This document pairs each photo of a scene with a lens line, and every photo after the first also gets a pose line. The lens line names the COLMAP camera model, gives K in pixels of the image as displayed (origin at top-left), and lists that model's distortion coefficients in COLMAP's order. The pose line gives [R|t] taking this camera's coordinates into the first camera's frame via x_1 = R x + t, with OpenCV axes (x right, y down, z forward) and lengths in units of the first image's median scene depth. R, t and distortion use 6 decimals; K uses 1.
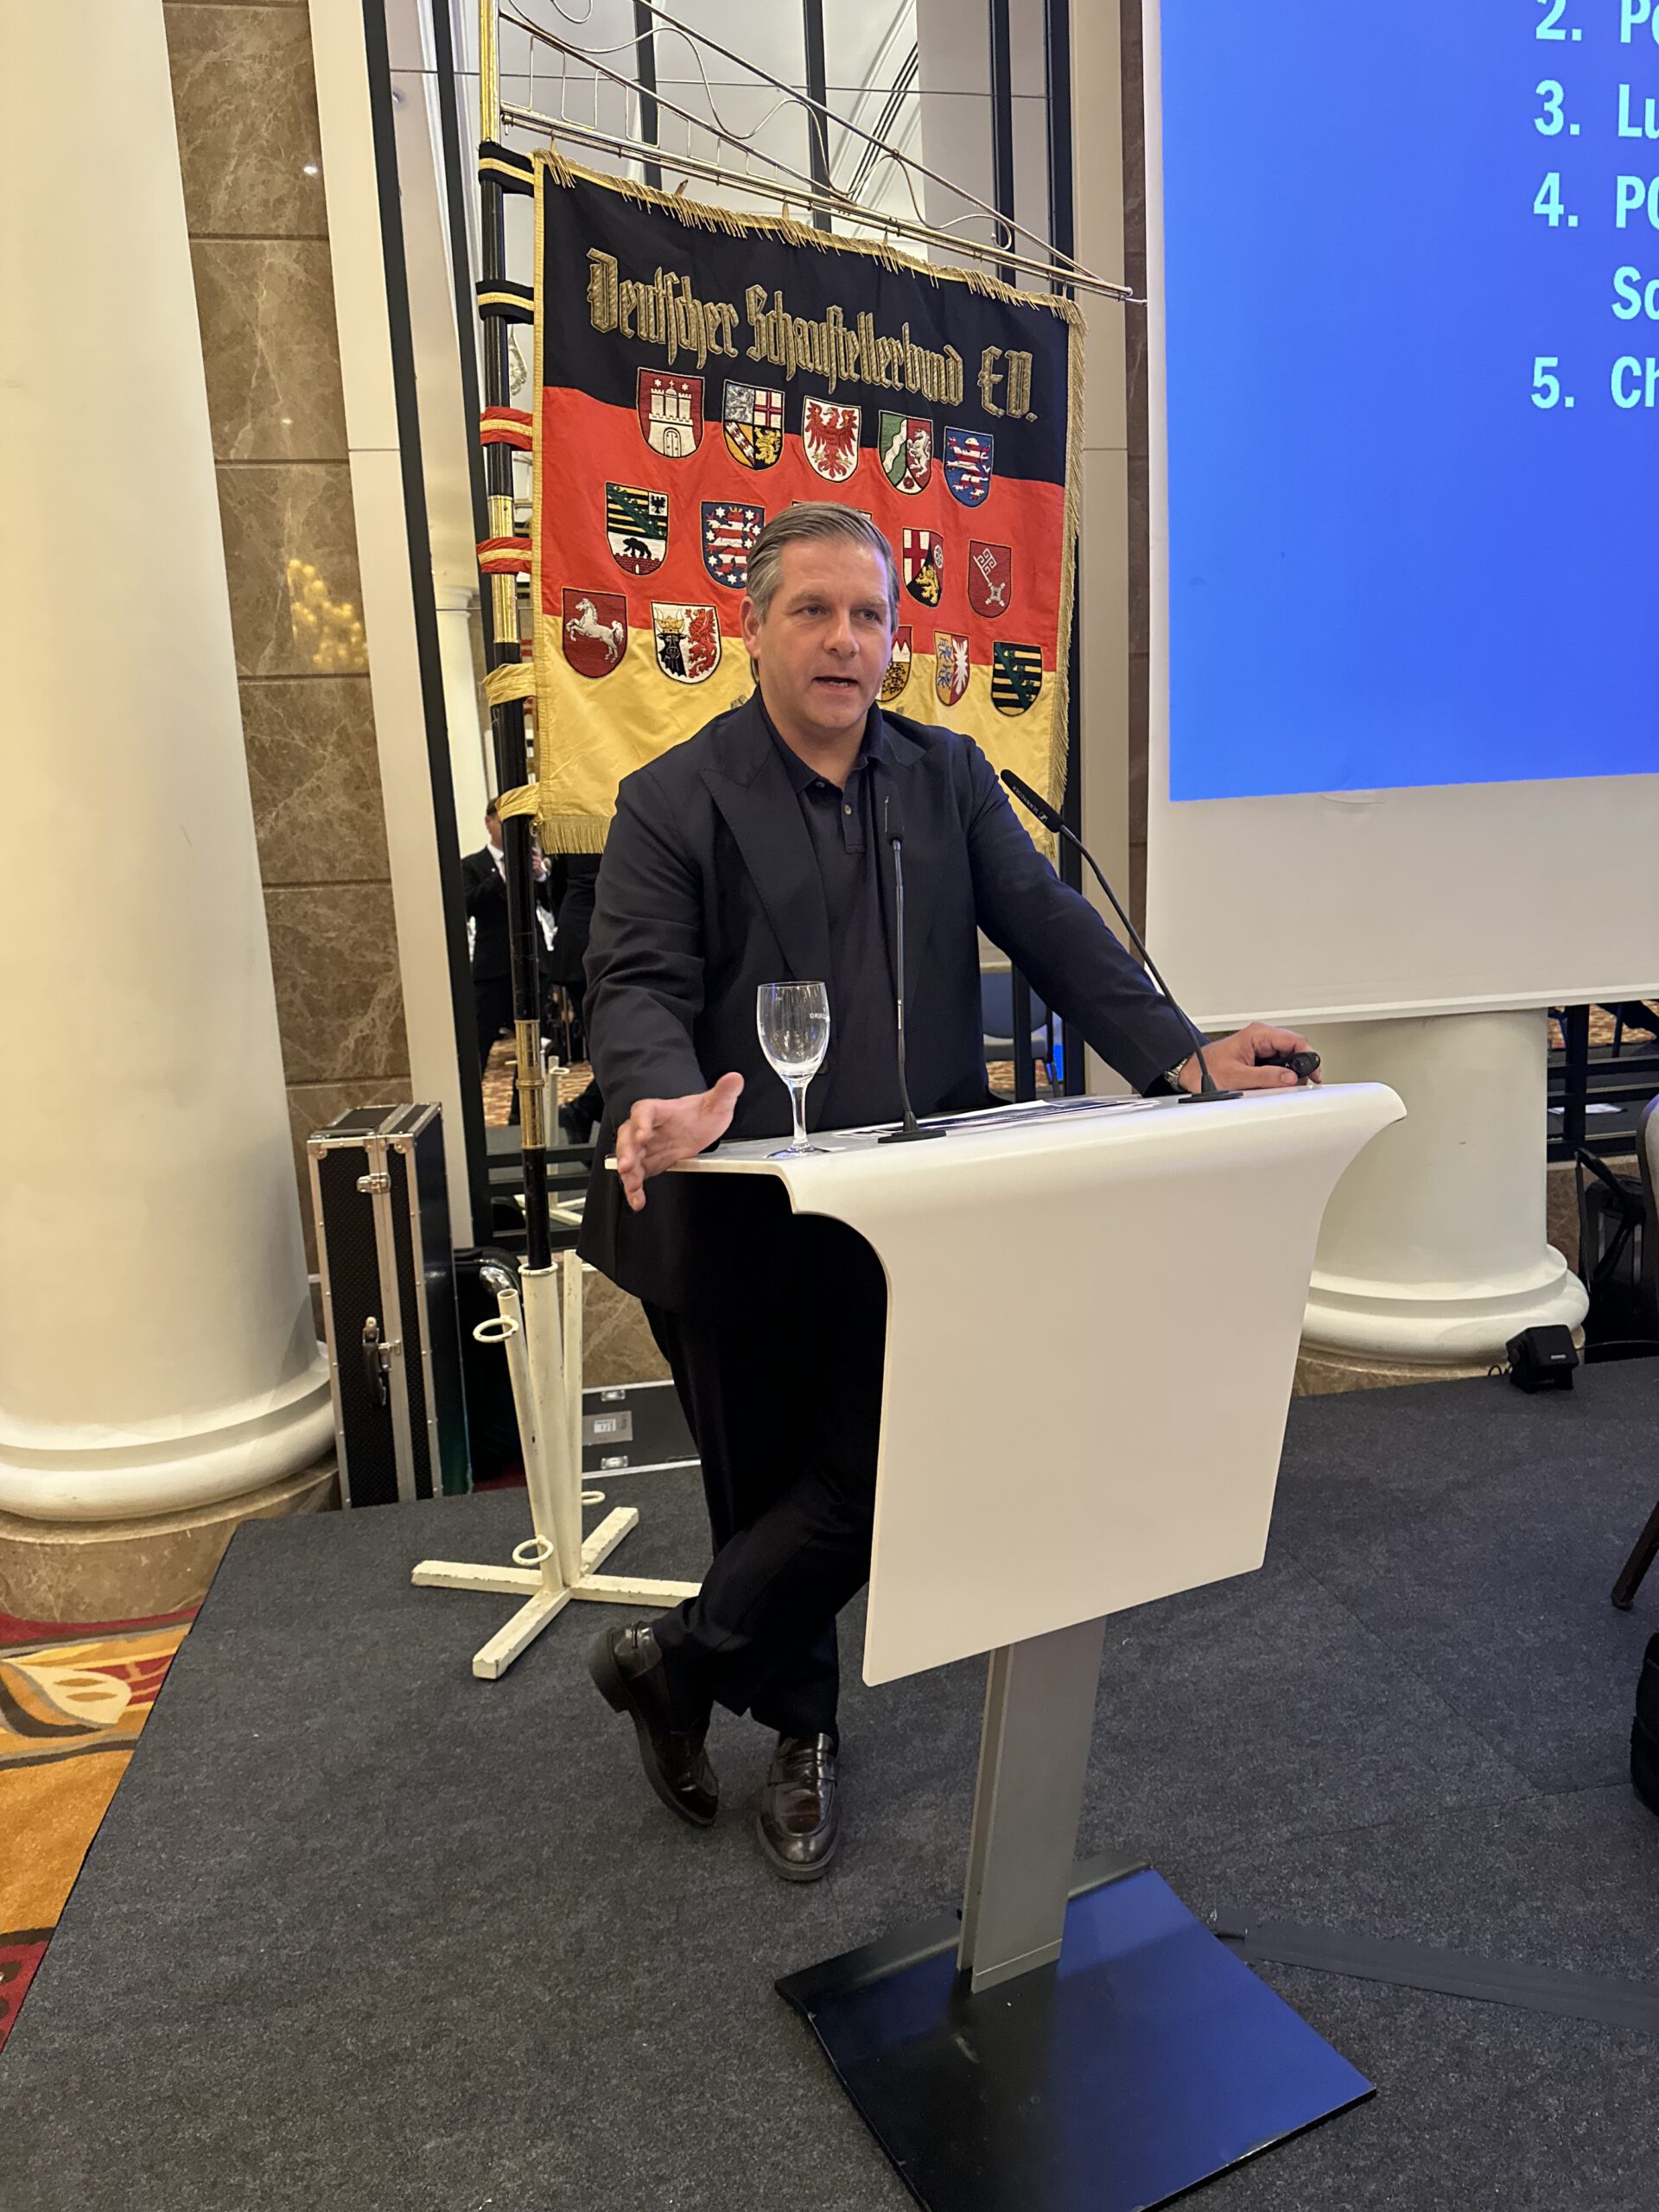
lens RADIAL K [[1565.5, 0, 829.5], [0, 1565.5, 1106.0], [0, 0, 1]] dist [0.200910, -0.407425]
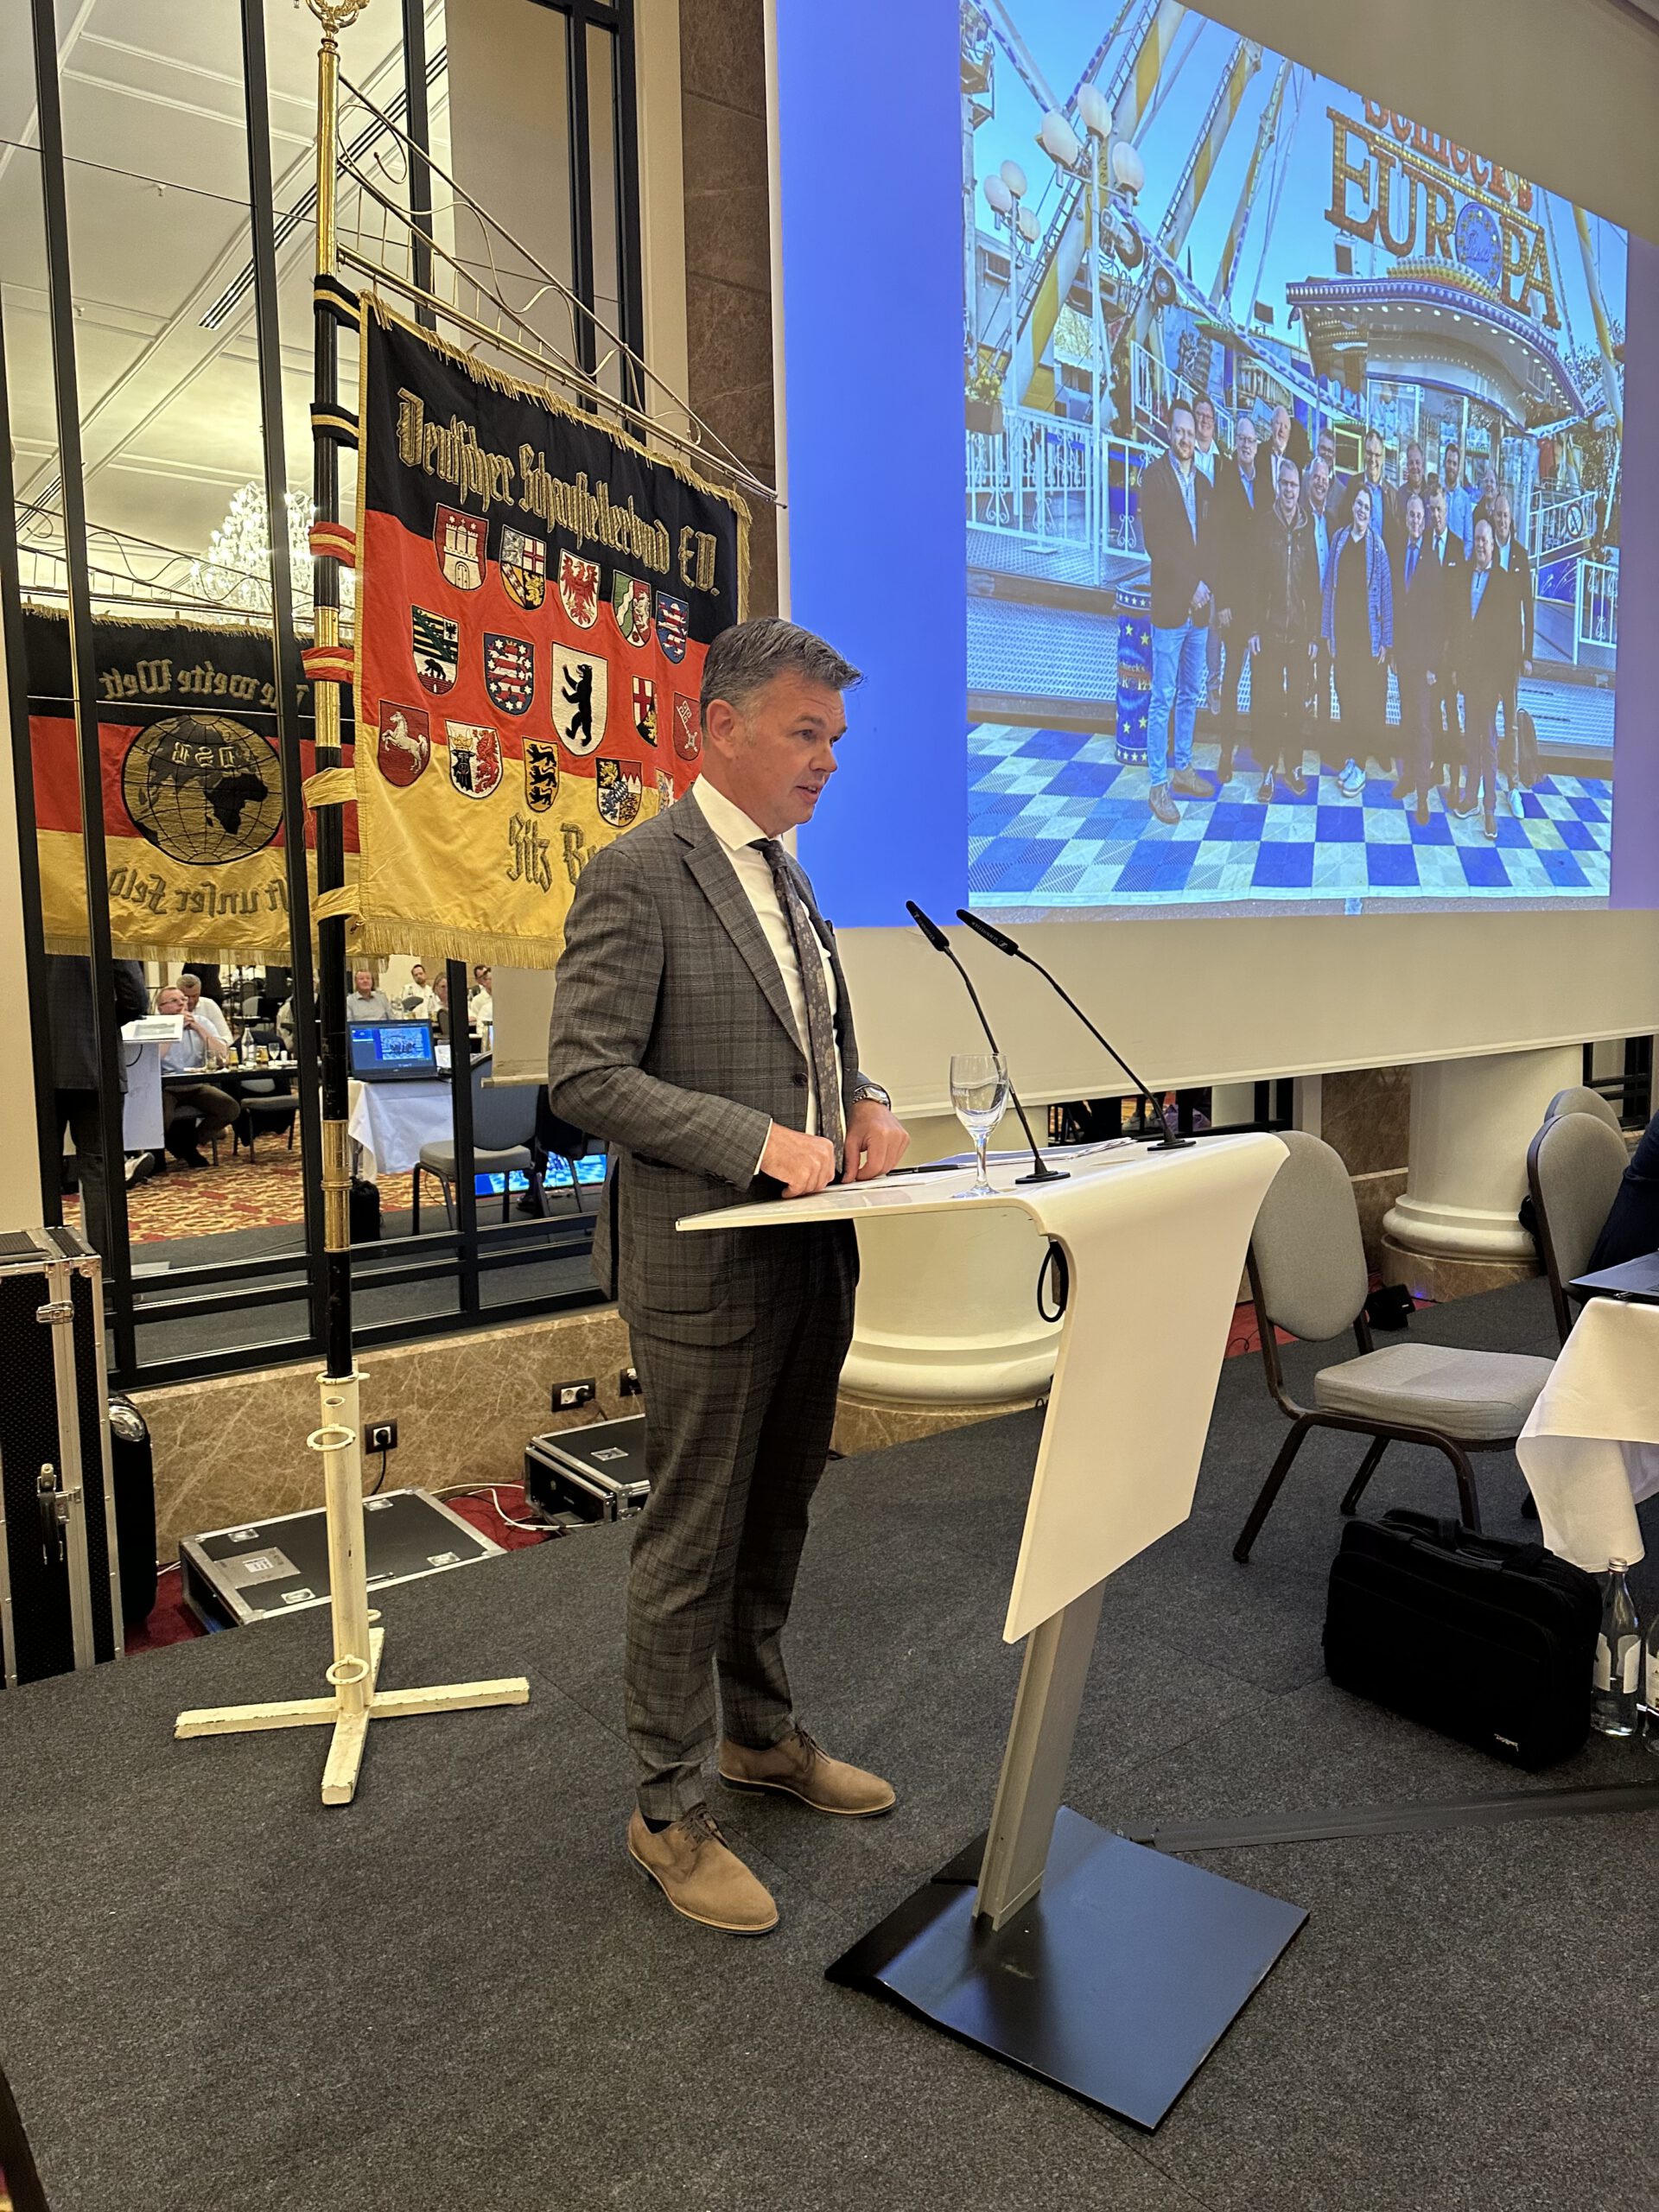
lens RADIAL K [[1565.5, 0, 829.5], [0, 1565.5, 1106.0], [0, 0, 1]] dist [0.200910, -0.407425]
pose [[0.893133, -0.015226, 0.449535, -0.346790], [0.050952, 0.996419, -0.067482, 0.018231], [-0.446898, 0.083175, 0.890710, -0.020846]]
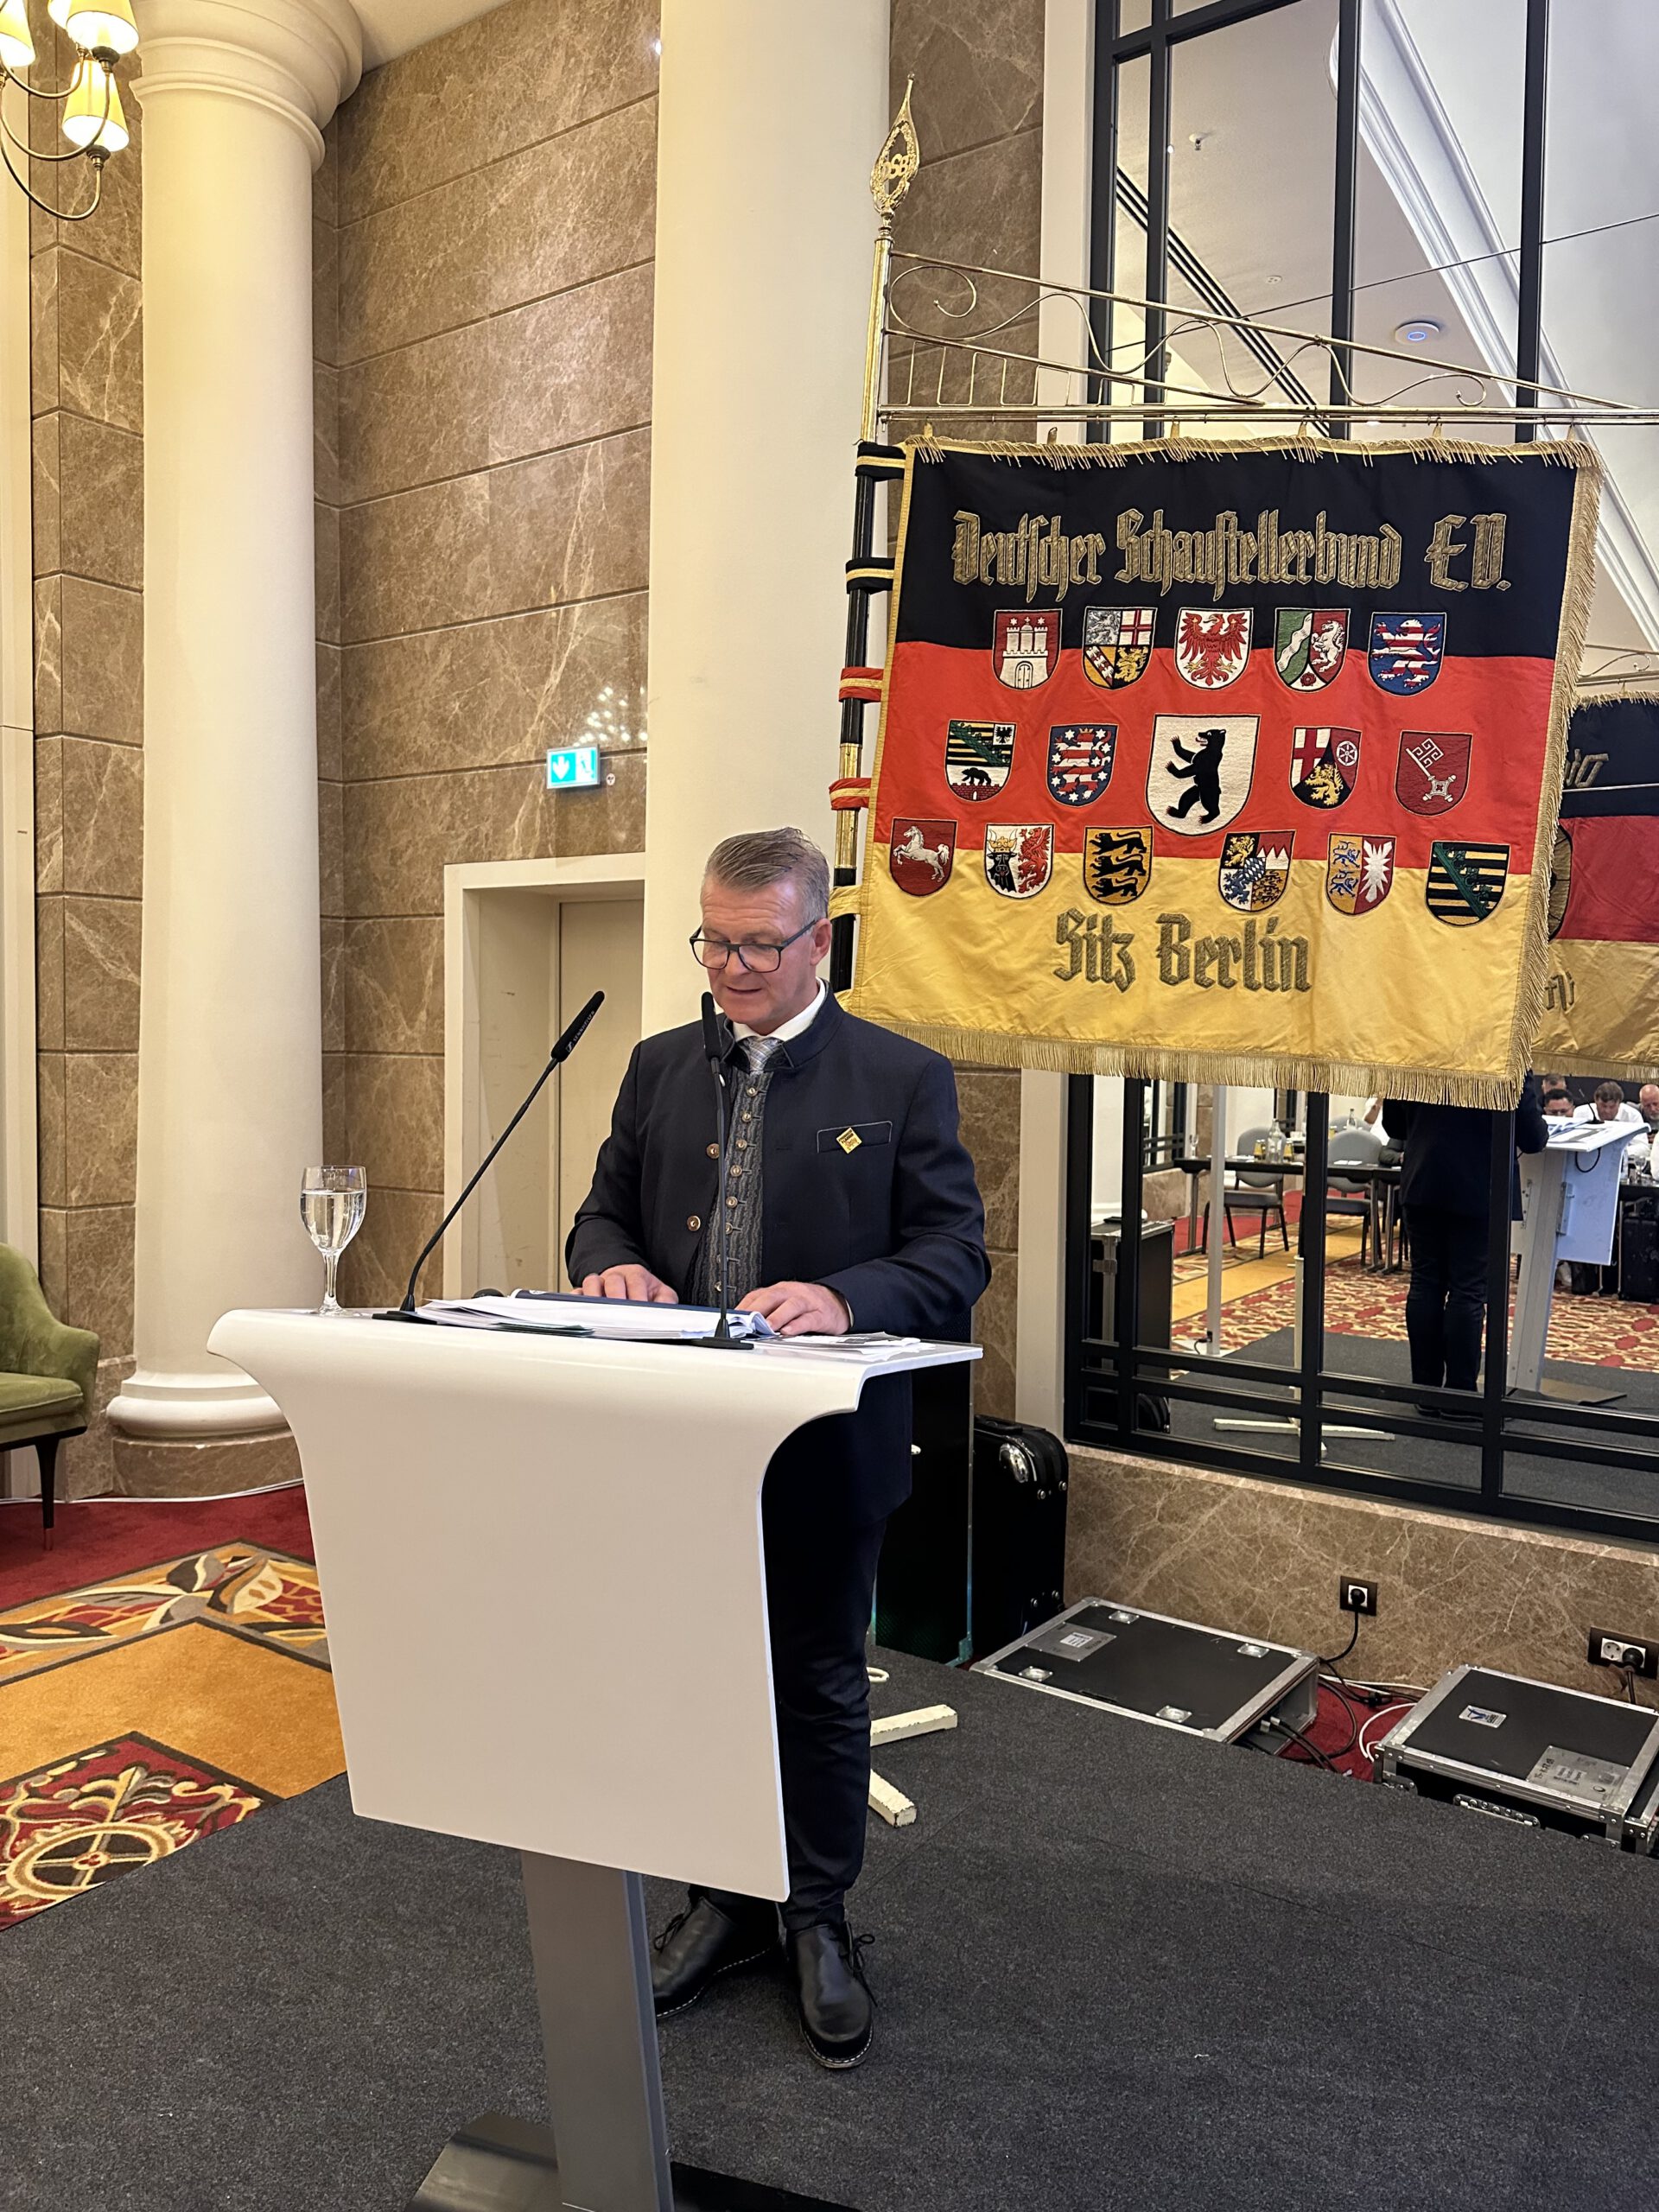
lens RADIAL K [[1565.5, 0, 829.5], [0, 1565.5, 1106.0], [0, 0, 1]] dist [0.200910, -0.407425]
pose [[0.705421, 0.088298, -0.703267, 0.540562], [-0.164635, 0.985485, -0.041408, -0.070979], [0.689403, 0.144992, 0.709719, 0.210075]]
